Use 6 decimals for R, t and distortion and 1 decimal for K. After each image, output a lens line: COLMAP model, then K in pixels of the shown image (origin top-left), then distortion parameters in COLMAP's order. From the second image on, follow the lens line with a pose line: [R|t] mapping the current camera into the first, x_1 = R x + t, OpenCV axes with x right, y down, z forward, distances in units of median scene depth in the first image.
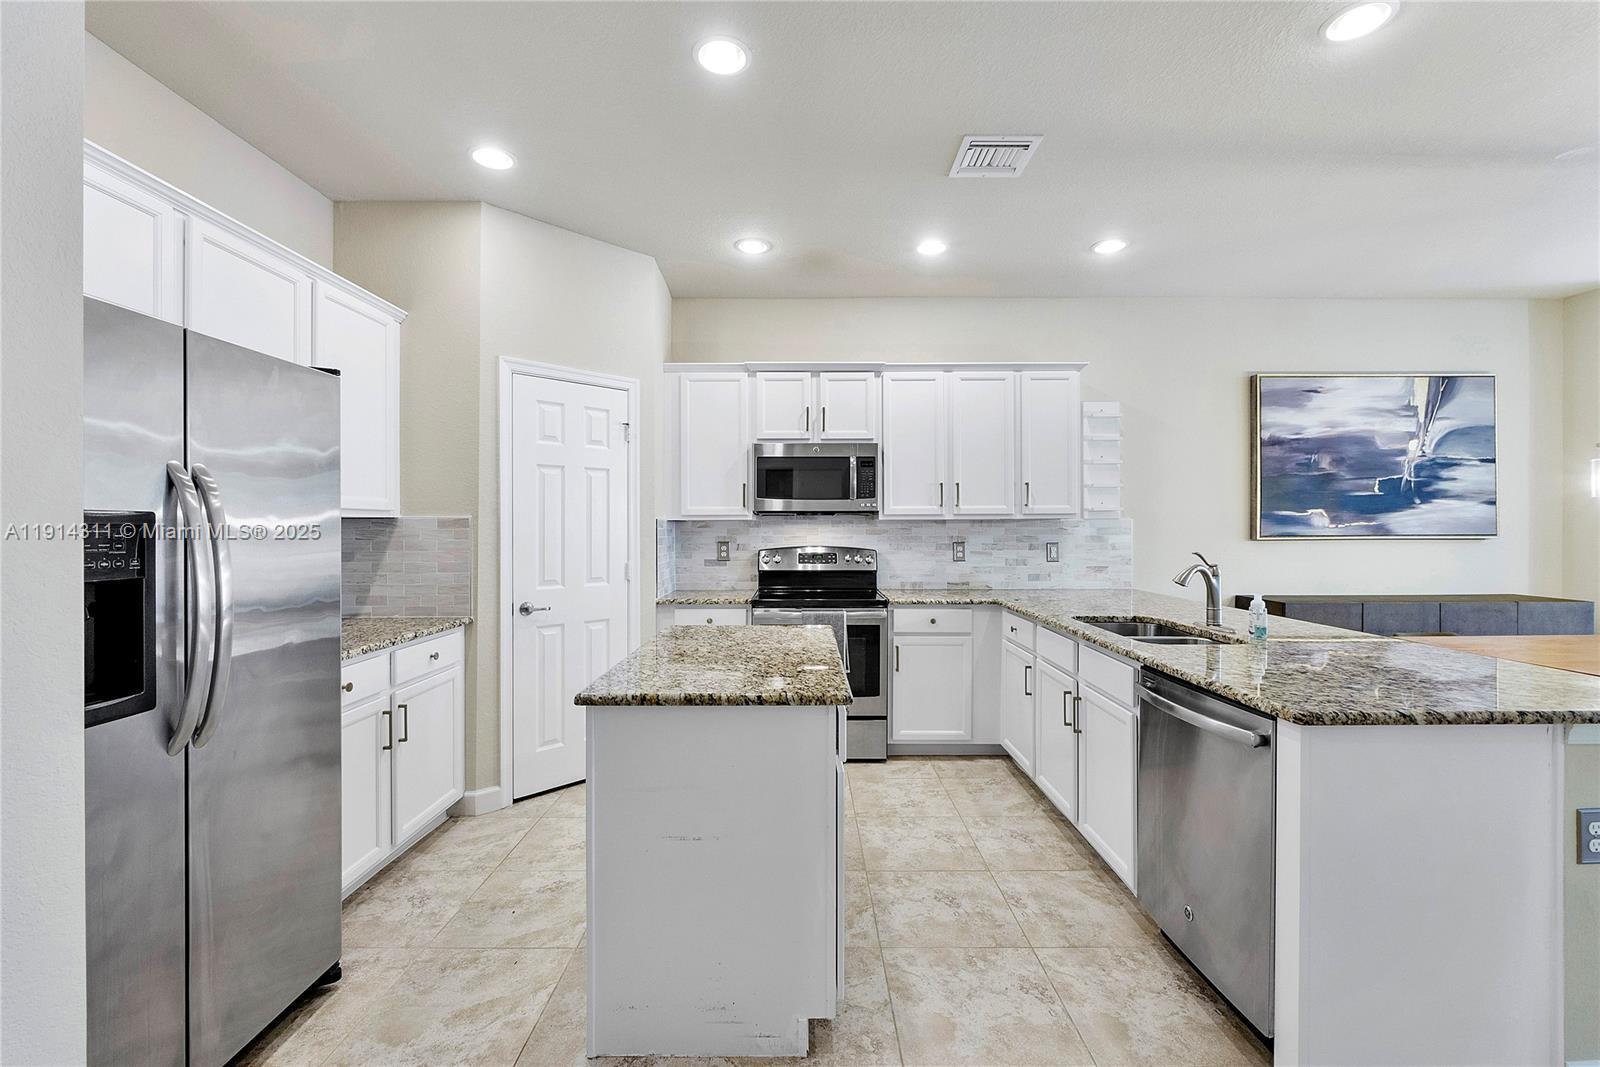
lens RADIAL K [[675.6, 0, 799.8], [0, 675.6, 527.0], [0, 0, 1]] dist [-0.008535, -0.000755]
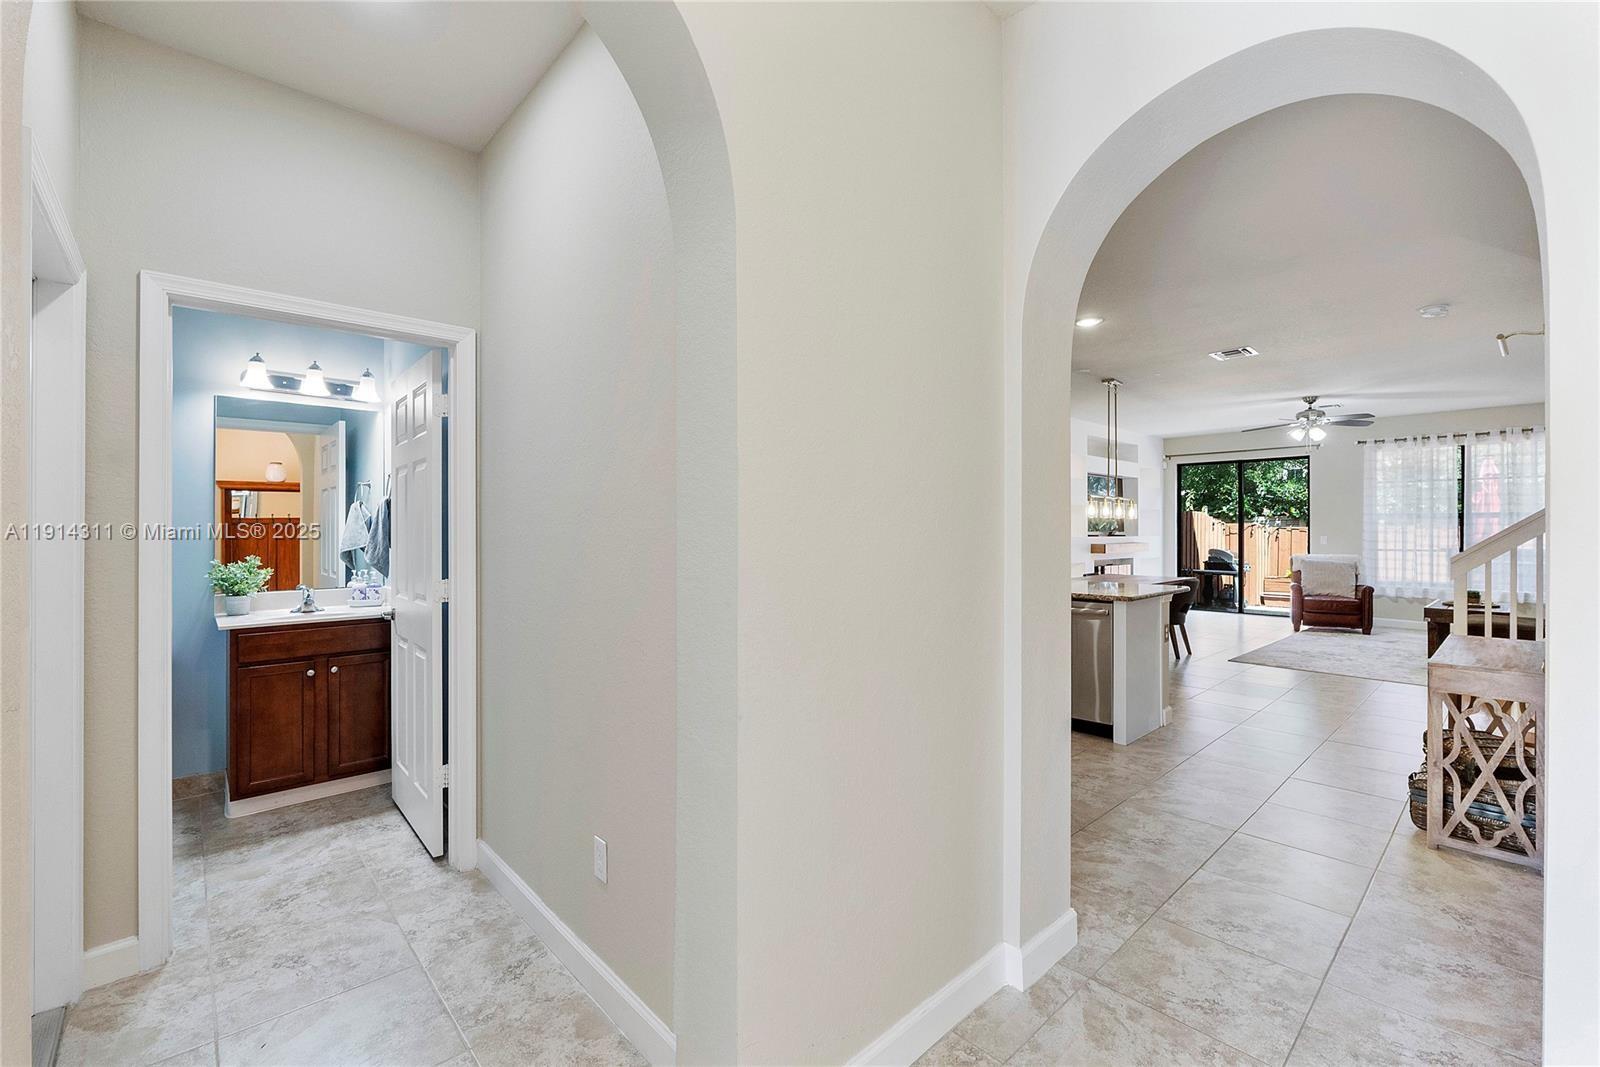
lens RADIAL K [[677.9, 0, 802.7], [0, 677.9, 529.1], [0, 0, 1]] dist [-0.005839, -0.000365]
pose [[0.733566, -0.000760, 0.679618, -0.728705], [0.003371, 0.999991, -0.002521, -0.000973], [-0.679610, 0.004140, 0.733562, -0.046404]]
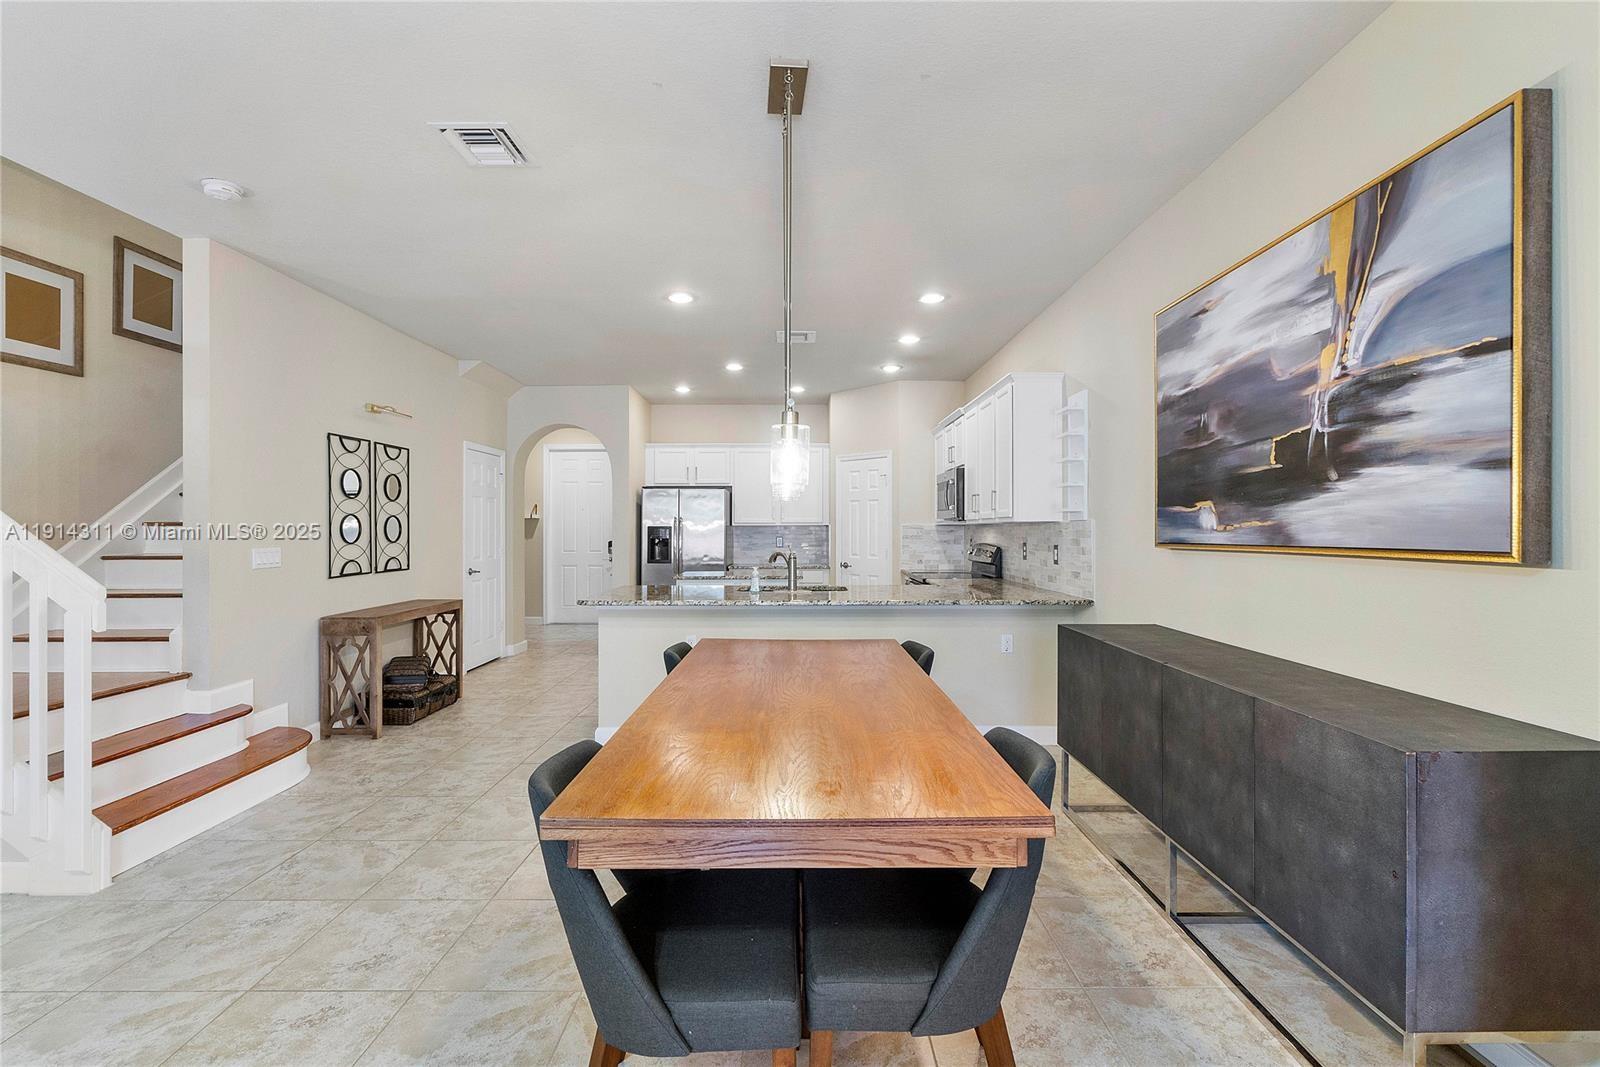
lens RADIAL K [[672.5, 0, 818.8], [0, 672.5, 533.8], [0, 0, 1]] dist [-0.000707, -0.000162]
pose [[0.035237, 0.008342, -0.999344, 1.379706], [0.000002, 0.999965, 0.008347, -0.001458], [0.999379, -0.000296, 0.035236, 0.623975]]
